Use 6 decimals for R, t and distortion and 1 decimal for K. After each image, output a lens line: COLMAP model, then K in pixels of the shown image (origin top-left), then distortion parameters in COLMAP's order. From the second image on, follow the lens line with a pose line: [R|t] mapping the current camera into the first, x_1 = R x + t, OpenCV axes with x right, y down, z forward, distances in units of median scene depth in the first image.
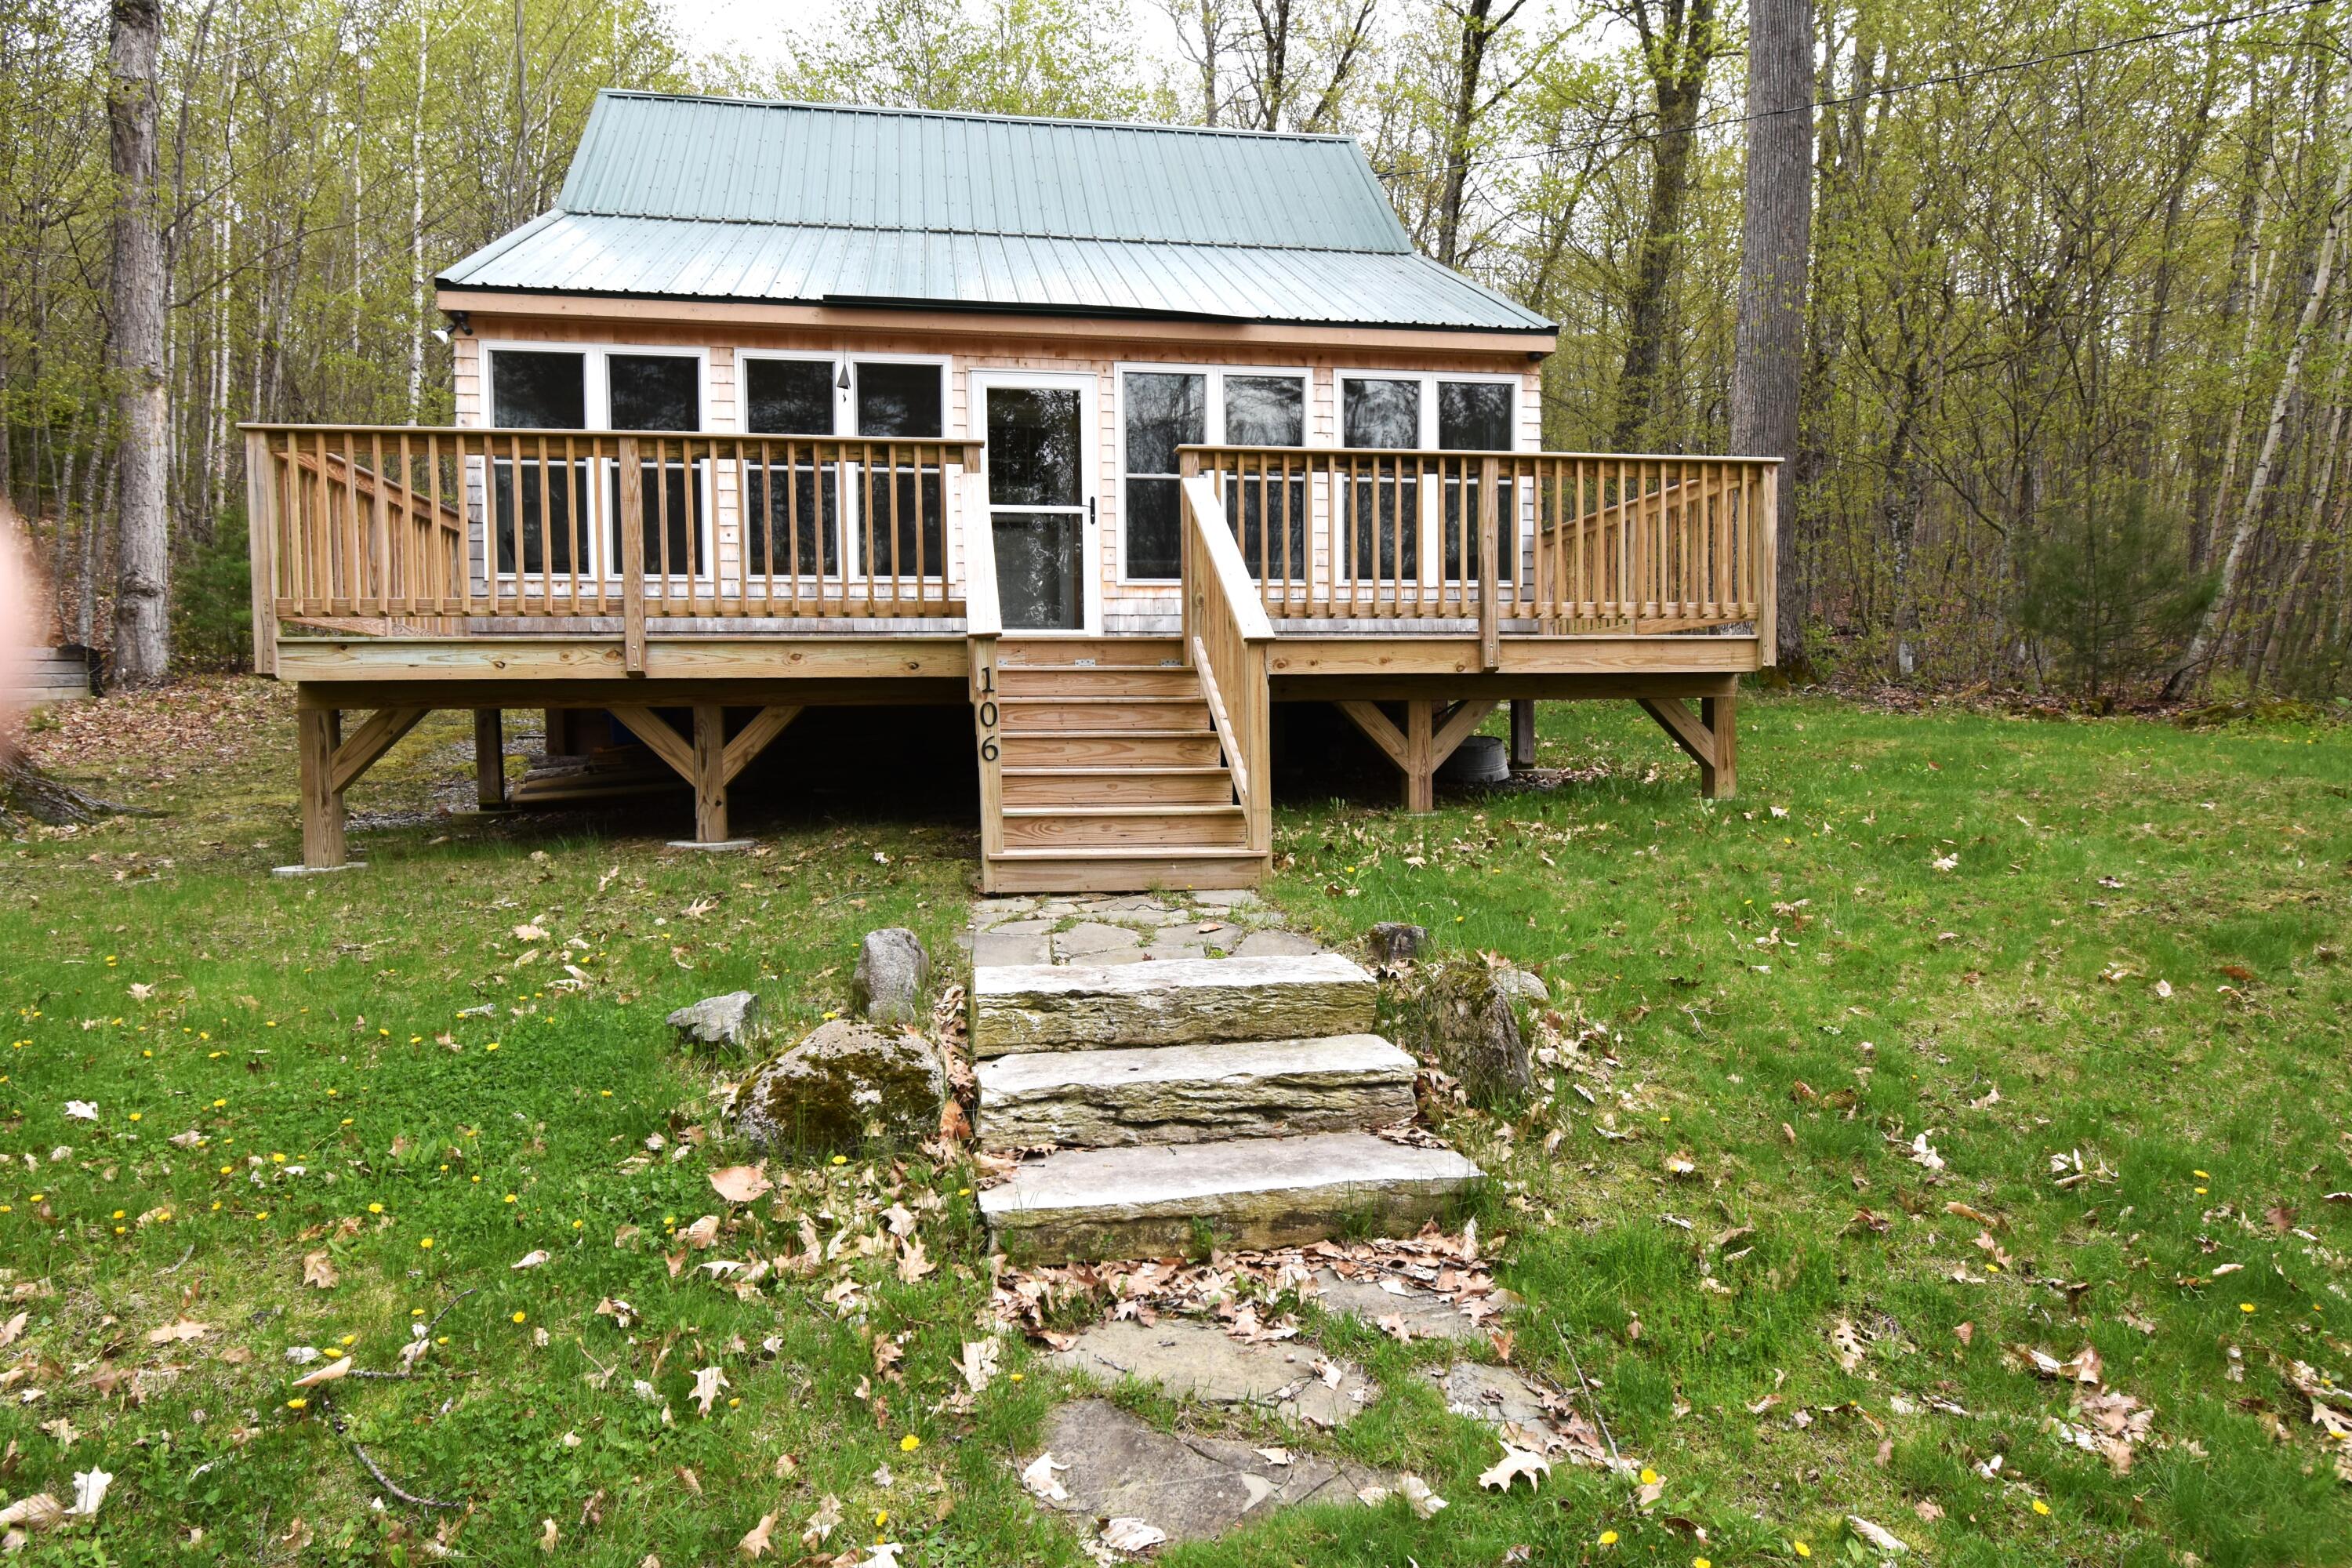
lens RADIAL K [[1382.7, 0, 1176.0], [0, 1382.7, 784.0], [0, 0, 1]] dist [0.014434, -0.026400]
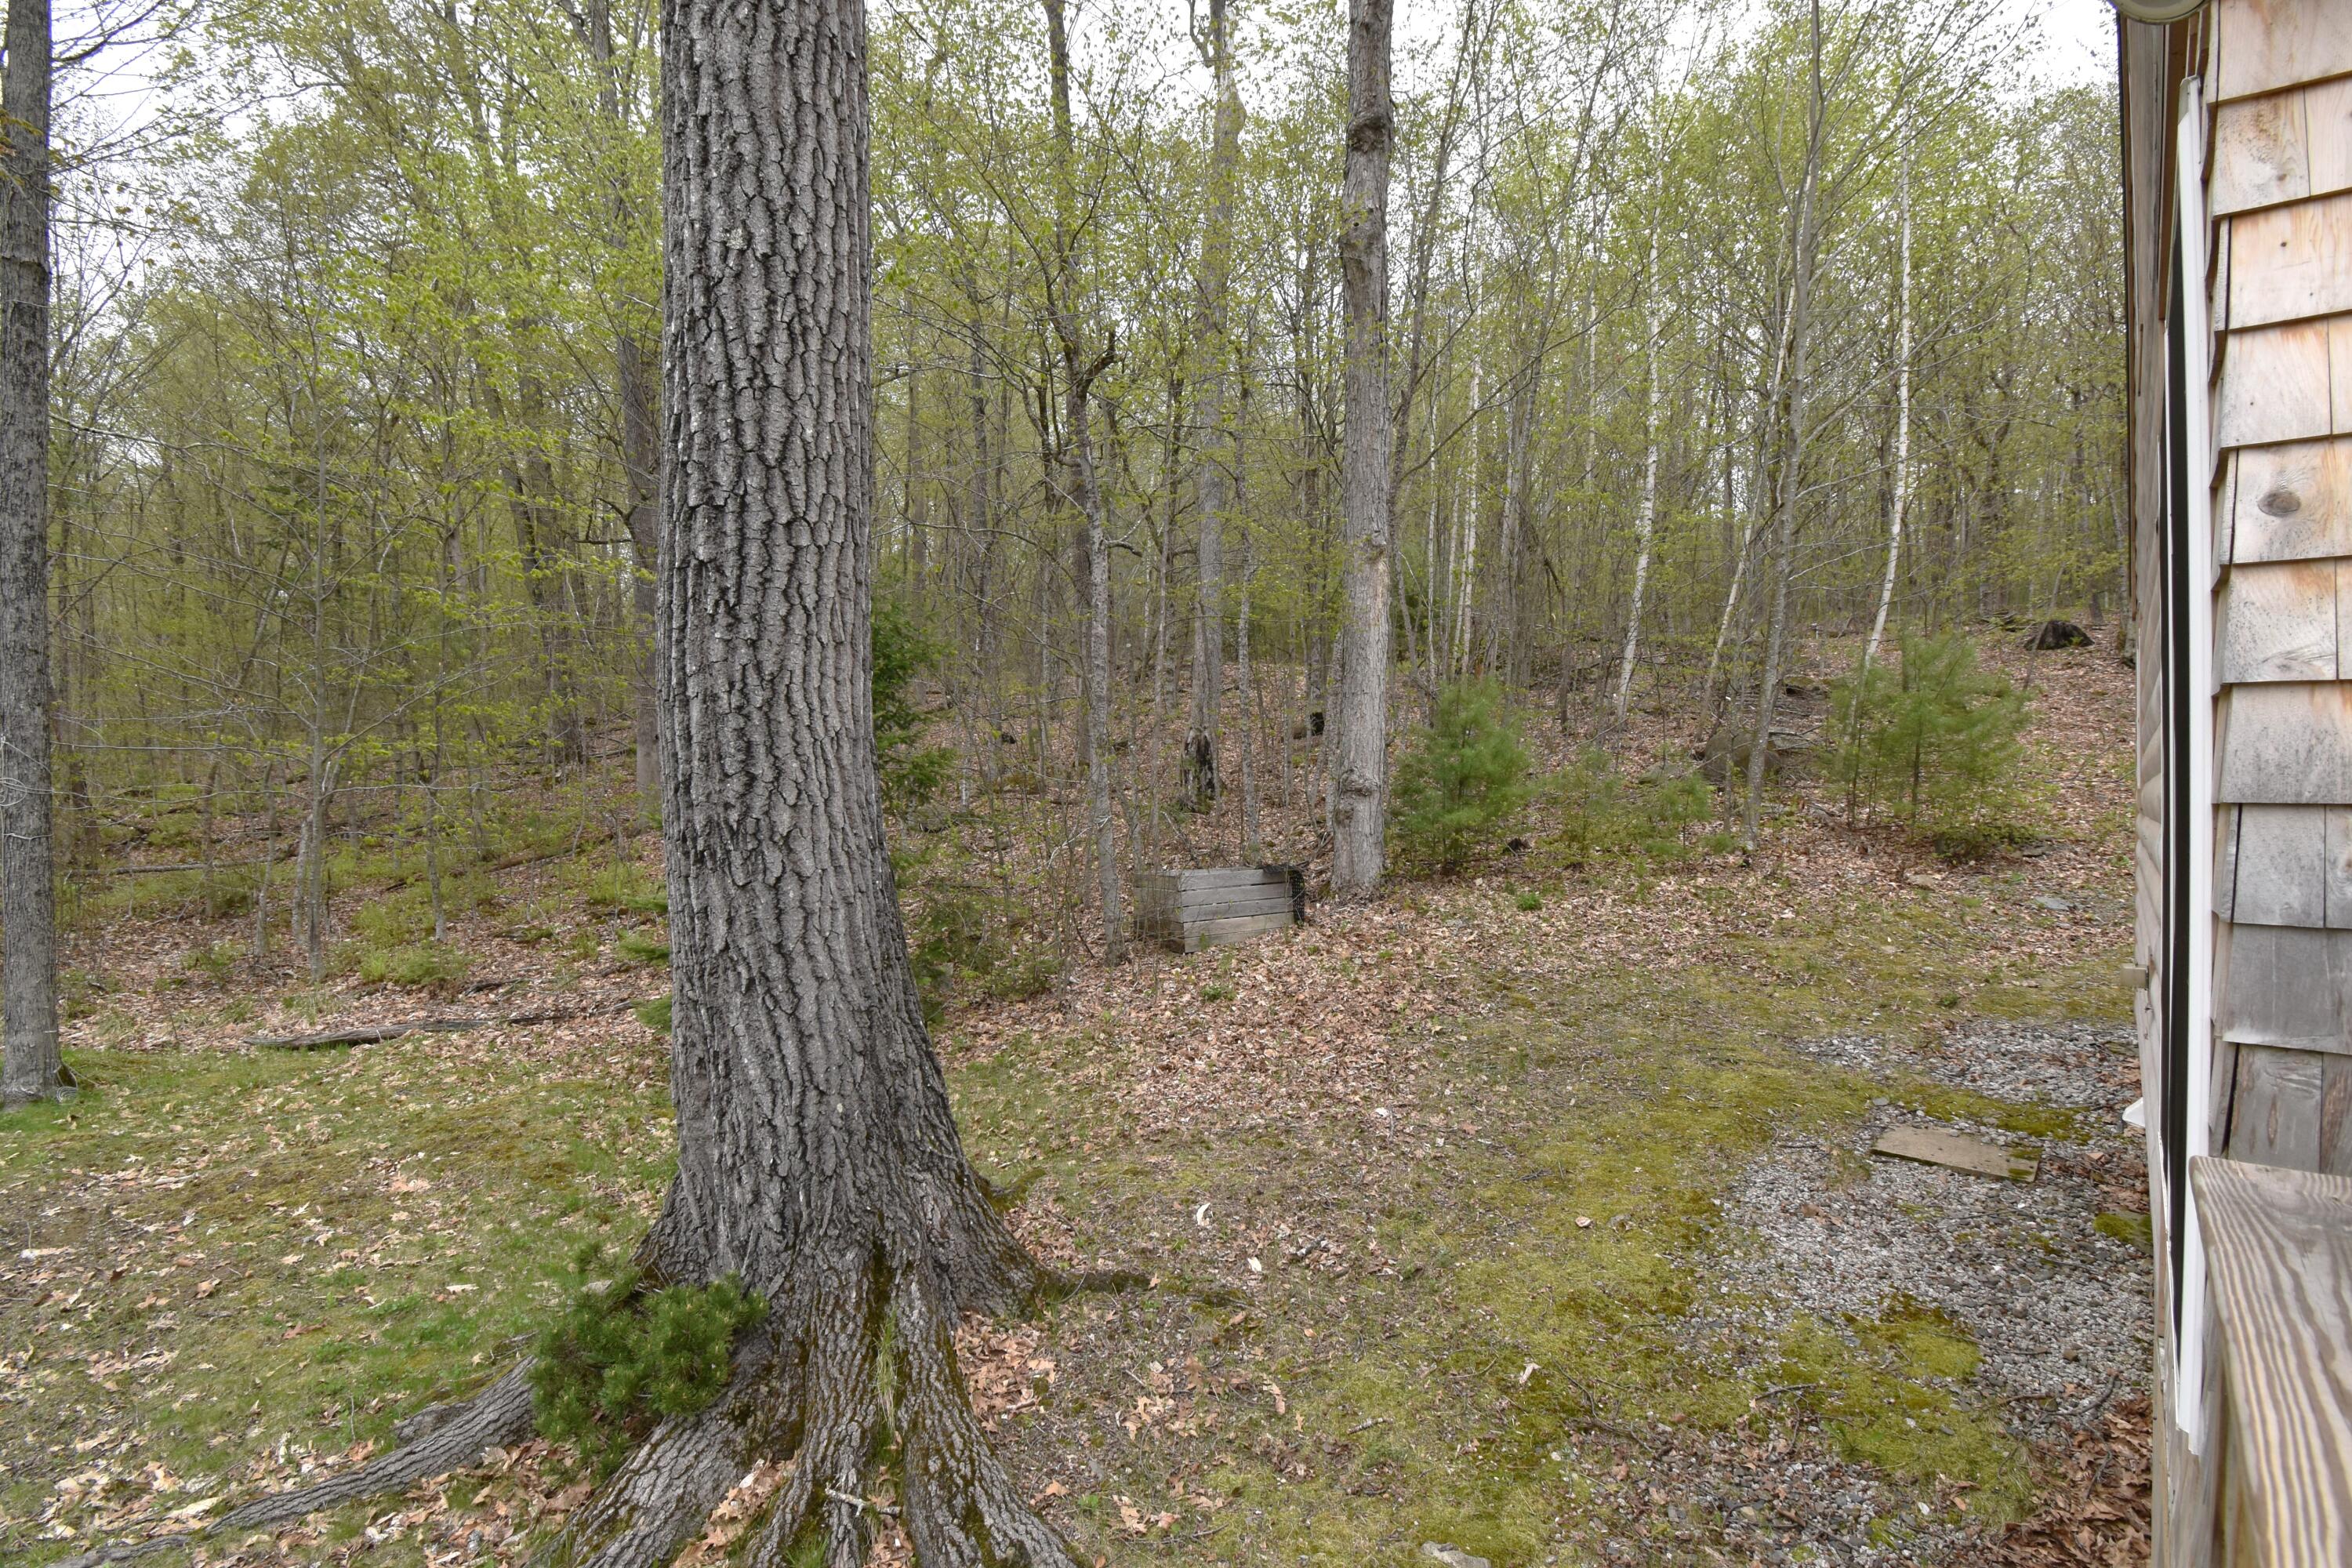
lens RADIAL K [[1086.7, 0, 1174.2], [0, 1086.7, 773.9], [0, 0, 1]] dist [0.022510, -0.024037]
pose [[0.629663, 0.009075, -0.776815, -0.616787], [-0.047700, 0.998497, -0.027000, -0.275629], [0.775403, 0.054054, 0.629149, 1.032070]]
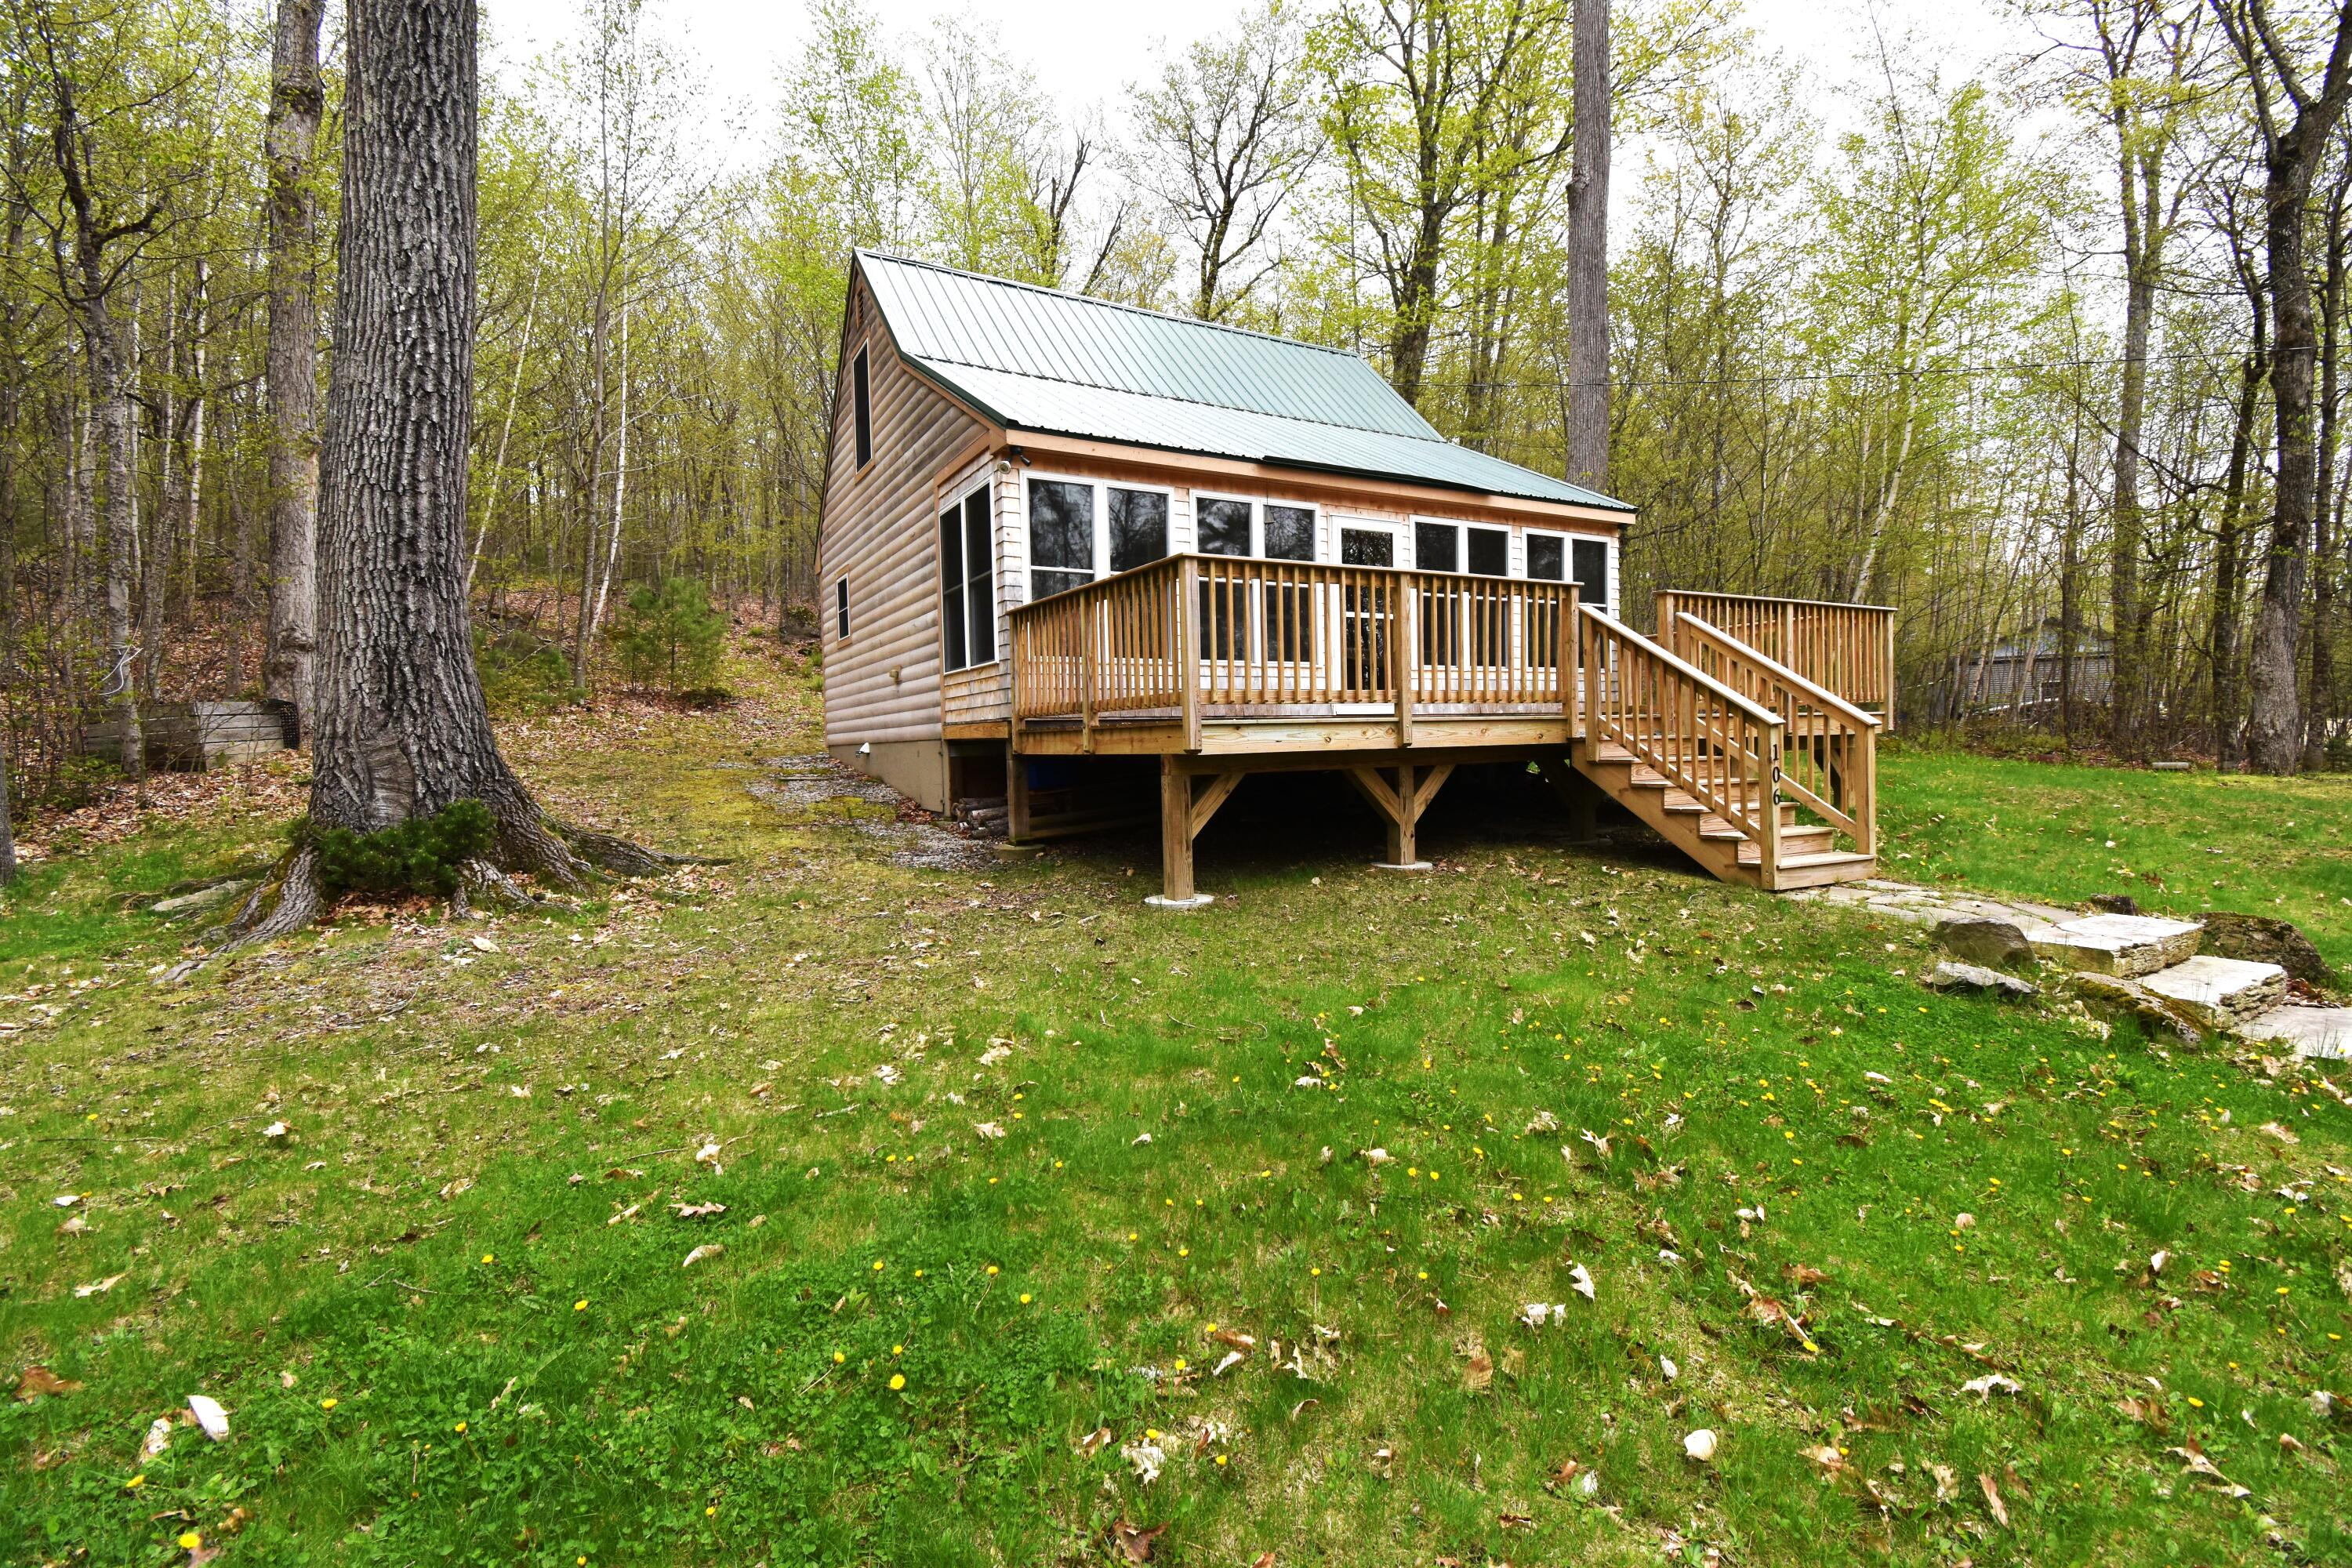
lens RADIAL K [[1034.9, 0, 1176.1], [0, 1034.9, 774.1], [0, 0, 1]] dist [0.019588, -0.025660]
pose [[0.943106, -0.019369, 0.331928, -0.845253], [0.024291, 0.999648, -0.010685, -0.040304], [-0.331604, 0.018140, 0.943244, 0.094916]]
